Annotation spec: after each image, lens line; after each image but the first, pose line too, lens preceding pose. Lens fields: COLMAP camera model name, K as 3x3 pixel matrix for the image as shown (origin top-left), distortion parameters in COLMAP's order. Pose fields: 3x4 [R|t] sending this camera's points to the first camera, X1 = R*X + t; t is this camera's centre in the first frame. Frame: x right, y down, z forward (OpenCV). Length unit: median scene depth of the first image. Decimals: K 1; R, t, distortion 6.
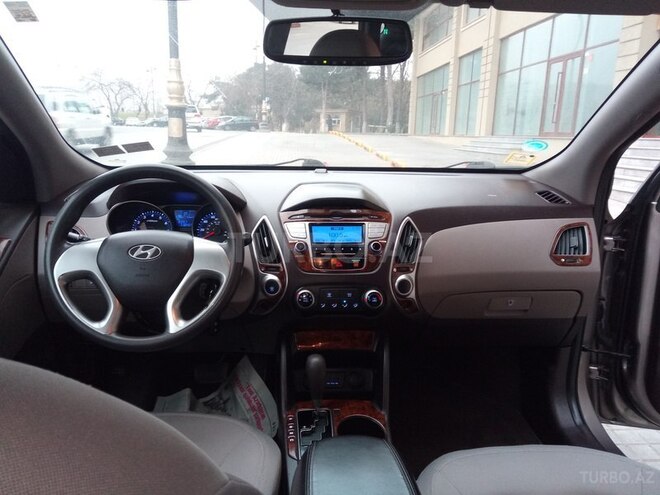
lens RADIAL K [[493.2, 0, 328.6], [0, 493.2, 234.2], [0, 0, 1]] dist [0.035404, -0.028147]
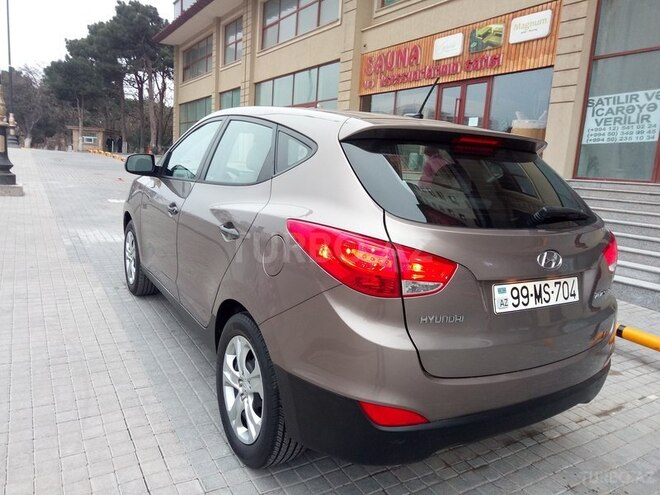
lens RADIAL K [[493.2, 0, 325.4], [0, 493.2, 239.9], [0, 0, 1]] dist [0.035404, -0.028147]
pose [[0.887116, -0.035973, 0.460142, -0.072266], [0.051971, 0.998403, -0.022143, 0.028169], [-0.458610, 0.043558, 0.887569, -0.141595]]
